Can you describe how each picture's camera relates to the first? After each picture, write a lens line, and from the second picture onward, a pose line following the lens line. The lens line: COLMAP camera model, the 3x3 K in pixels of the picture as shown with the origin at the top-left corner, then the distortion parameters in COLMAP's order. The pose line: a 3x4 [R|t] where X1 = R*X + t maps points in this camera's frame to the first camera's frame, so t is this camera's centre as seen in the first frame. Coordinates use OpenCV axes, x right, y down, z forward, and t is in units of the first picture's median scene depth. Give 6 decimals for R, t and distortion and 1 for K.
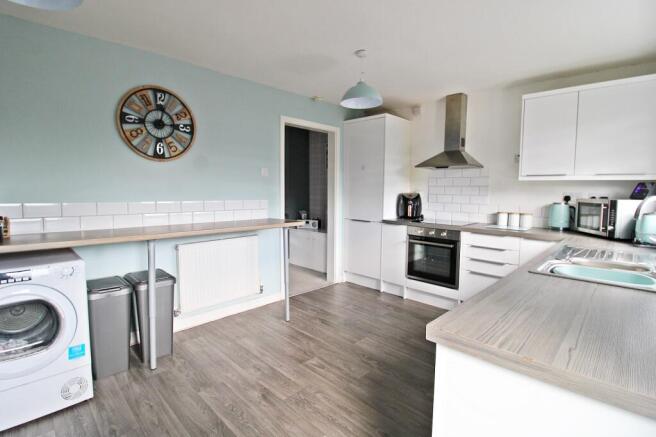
lens RADIAL K [[315.9, 0, 326.1], [0, 315.9, 184.2], [0, 0, 1]] dist [0.001475, -0.014187]
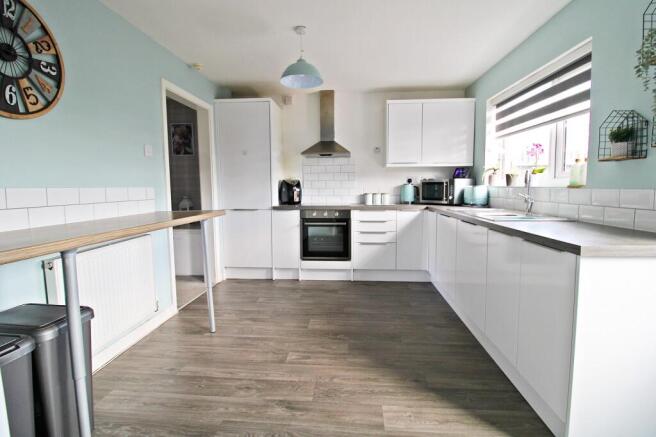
lens RADIAL K [[315.9, 0, 326.1], [0, 315.9, 184.2], [0, 0, 1]] dist [0.001475, -0.014187]
pose [[0.764265, -0.015528, 0.644715, -0.403033], [0.008049, 0.999862, 0.014541, 0.038428], [-0.644852, -0.005924, 0.764284, 0.181252]]
